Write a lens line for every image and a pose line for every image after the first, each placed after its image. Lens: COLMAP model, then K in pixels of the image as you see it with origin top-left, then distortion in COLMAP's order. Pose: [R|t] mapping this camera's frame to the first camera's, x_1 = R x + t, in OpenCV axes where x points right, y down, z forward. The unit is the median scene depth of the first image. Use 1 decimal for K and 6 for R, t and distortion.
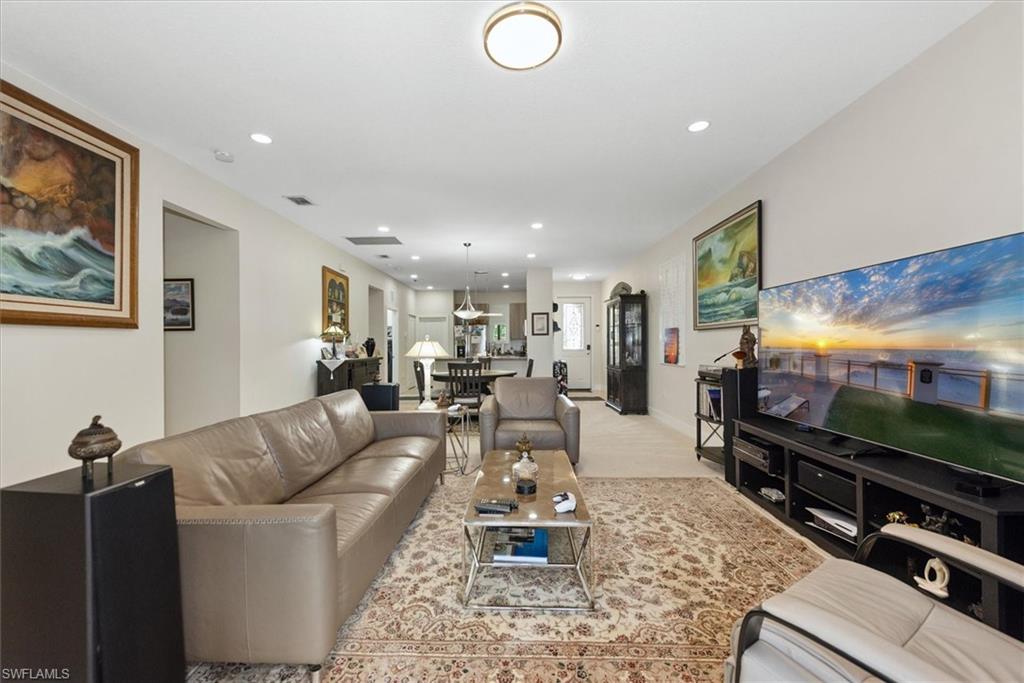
lens RADIAL K [[385.6, 0, 512.9], [0, 385.6, 342.4], [0, 0, 1]] dist [-0.002394, -0.000142]
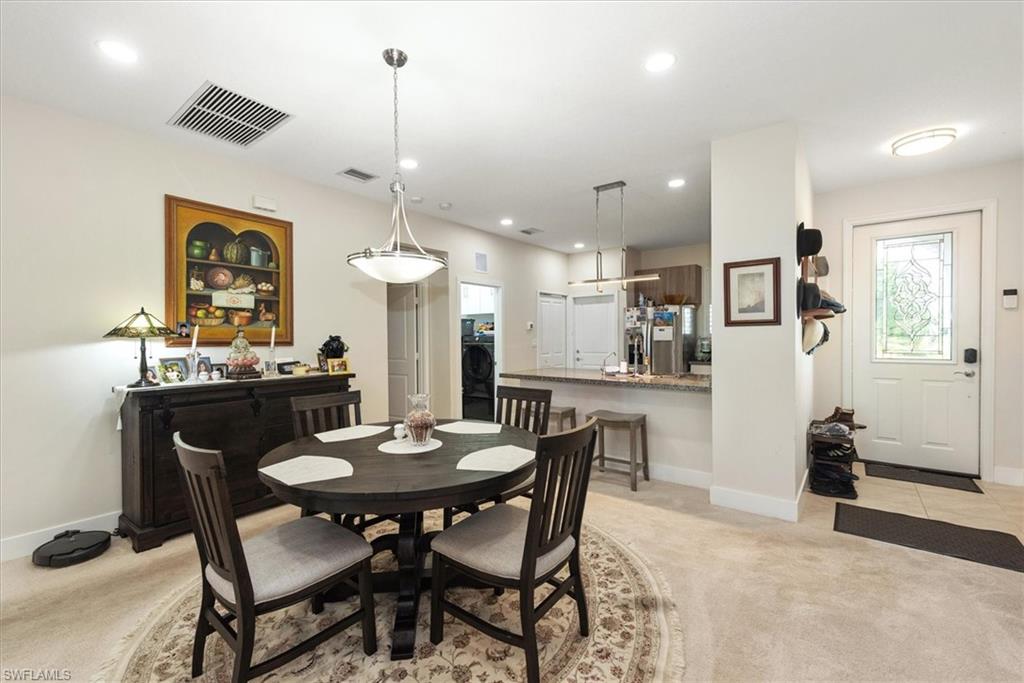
lens RADIAL K [[426.6, 0, 510.2], [0, 426.6, 338.1], [0, 0, 1]] dist [0.001944, 0.000004]
pose [[0.786196, 0.006739, -0.617941, 0.132771], [0.002785, 0.999892, 0.014448, -0.012693], [0.617971, -0.013080, 0.786092, 0.540744]]
